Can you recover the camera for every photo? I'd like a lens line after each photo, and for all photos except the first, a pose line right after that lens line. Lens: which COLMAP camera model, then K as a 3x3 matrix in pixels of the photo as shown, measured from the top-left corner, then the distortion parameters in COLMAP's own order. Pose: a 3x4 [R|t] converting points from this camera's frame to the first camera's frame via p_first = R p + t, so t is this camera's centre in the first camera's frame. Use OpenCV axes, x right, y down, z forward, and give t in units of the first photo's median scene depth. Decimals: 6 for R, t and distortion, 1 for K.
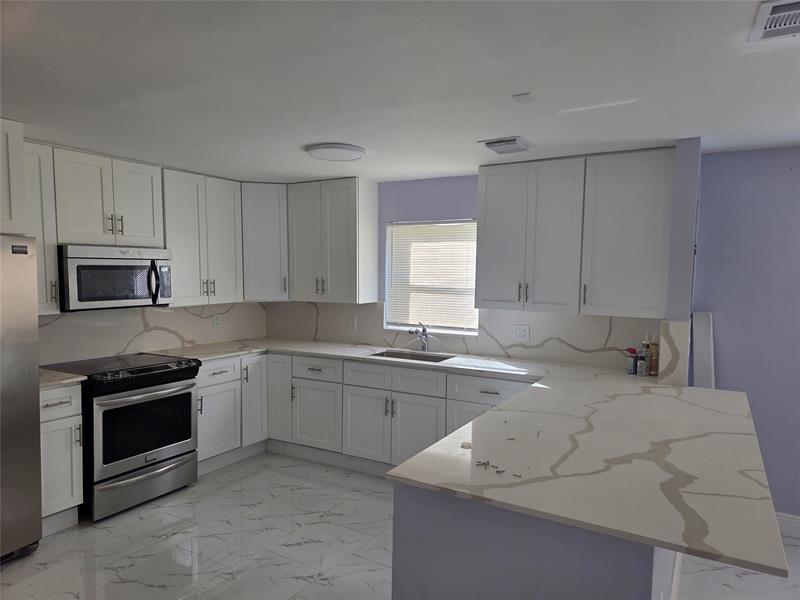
lens RADIAL K [[535.4, 0, 404.1], [0, 535.4, 300.4], [0, 0, 1]] dist [0.066203, -0.057954]
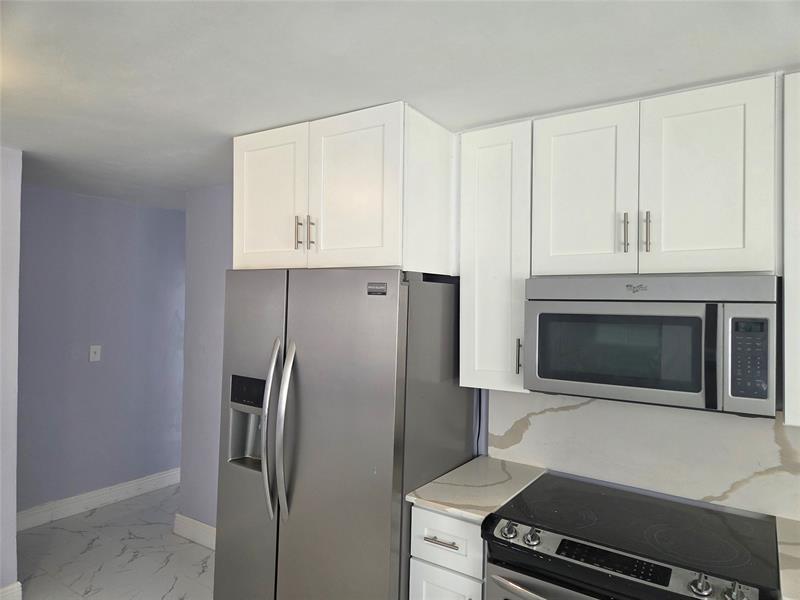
lens RADIAL K [[535.4, 0, 404.1], [0, 535.4, 300.4], [0, 0, 1]] dist [0.066203, -0.057954]
pose [[-0.067408, -0.013785, -0.997630, -0.025168], [-0.075715, 0.997092, -0.008662, -0.055527], [0.994848, 0.074952, -0.068255, 0.799116]]
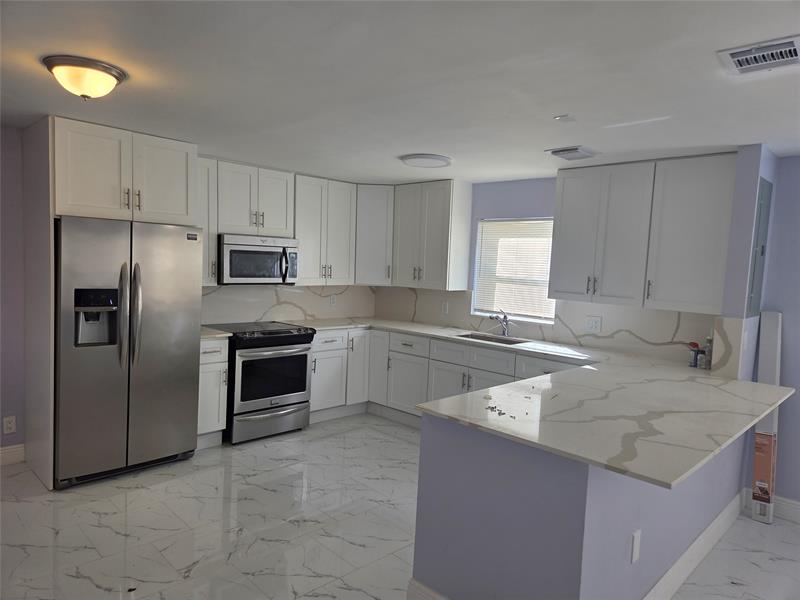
lens RADIAL K [[541.6, 0, 406.7], [0, 541.6, 296.5], [0, 0, 1]] dist [0.067477, -0.059975]
pose [[0.969748, 0.047779, -0.239386, 0.123834], [-0.047211, 0.998852, 0.008107, 0.016105], [0.239499, 0.003440, 0.970891, -0.164093]]
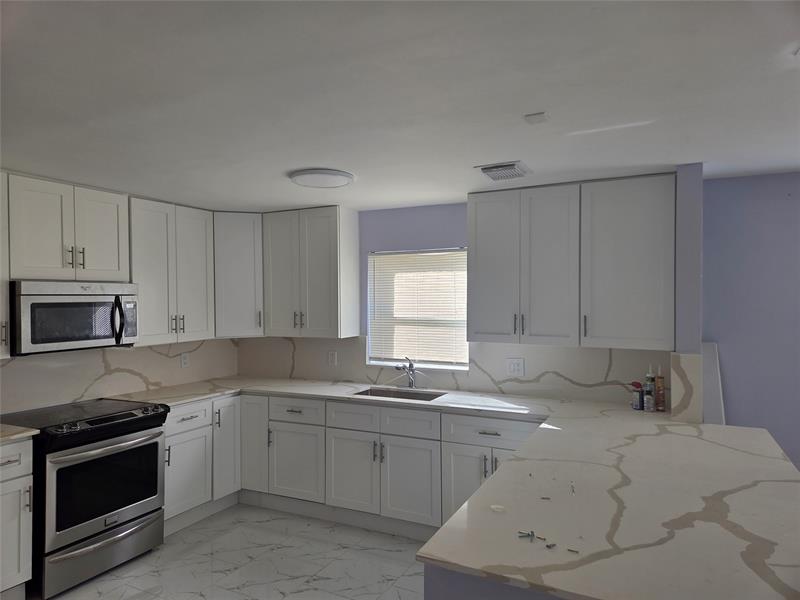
lens RADIAL K [[529.3, 0, 392.7], [0, 529.3, 293.4], [0, 0, 1]] dist [0.066557, -0.056776]
pose [[0.998316, -0.013203, 0.056496, -0.052539], [0.016959, 0.997640, -0.066528, -0.010536], [-0.055485, 0.067374, 0.996184, 0.076163]]
